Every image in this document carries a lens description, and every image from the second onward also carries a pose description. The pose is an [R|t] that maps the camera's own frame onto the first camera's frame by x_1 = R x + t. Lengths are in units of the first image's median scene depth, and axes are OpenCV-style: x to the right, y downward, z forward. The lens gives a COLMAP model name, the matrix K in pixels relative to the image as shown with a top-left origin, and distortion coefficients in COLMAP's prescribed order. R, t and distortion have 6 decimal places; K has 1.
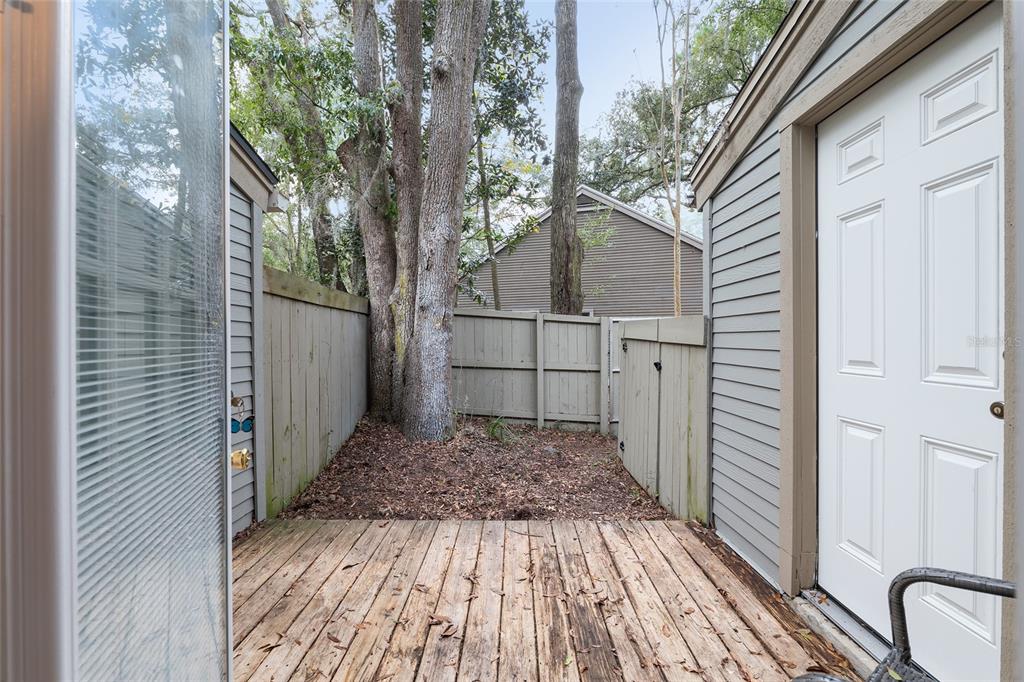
lens RADIAL K [[420.2, 0, 509.3], [0, 420.2, 342.1], [0, 0, 1]] dist [-0.010396, -0.000240]
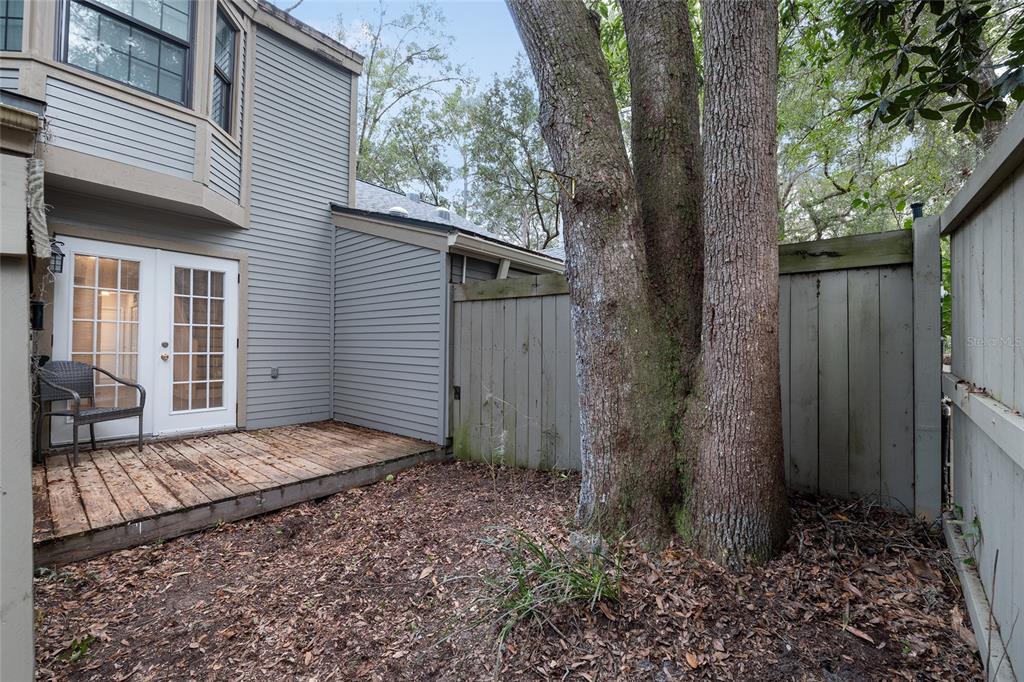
lens RADIAL K [[420.2, 0, 509.3], [0, 420.2, 342.1], [0, 0, 1]] dist [-0.010396, -0.000240]
pose [[-0.641356, -0.012713, -0.767138, 0.562389], [-0.010179, 0.999916, -0.008060, 0.047972], [0.767176, 0.002640, -0.641432, 2.615836]]
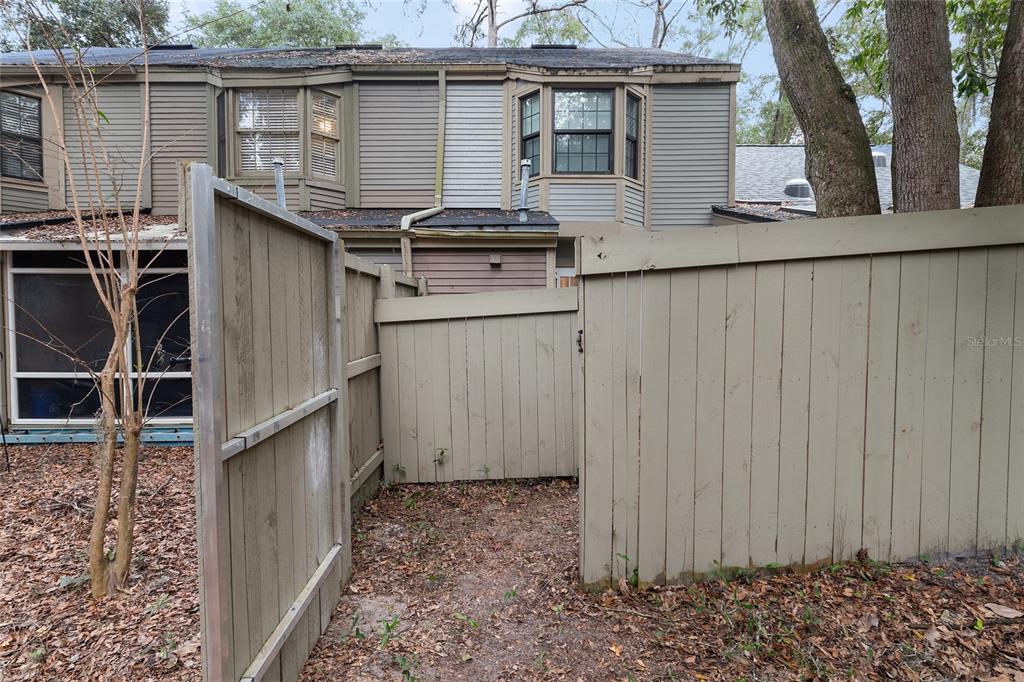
lens RADIAL K [[530.3, 0, 512.0], [0, 530.3, 341.0], [0, 0, 1]] dist [-0.001138, -0.000166]
pose [[-0.999822, 0.008037, -0.017063, 0.885768], [0.007522, 0.999520, 0.030041, 0.020730], [0.017296, 0.029907, -0.999403, 4.285438]]
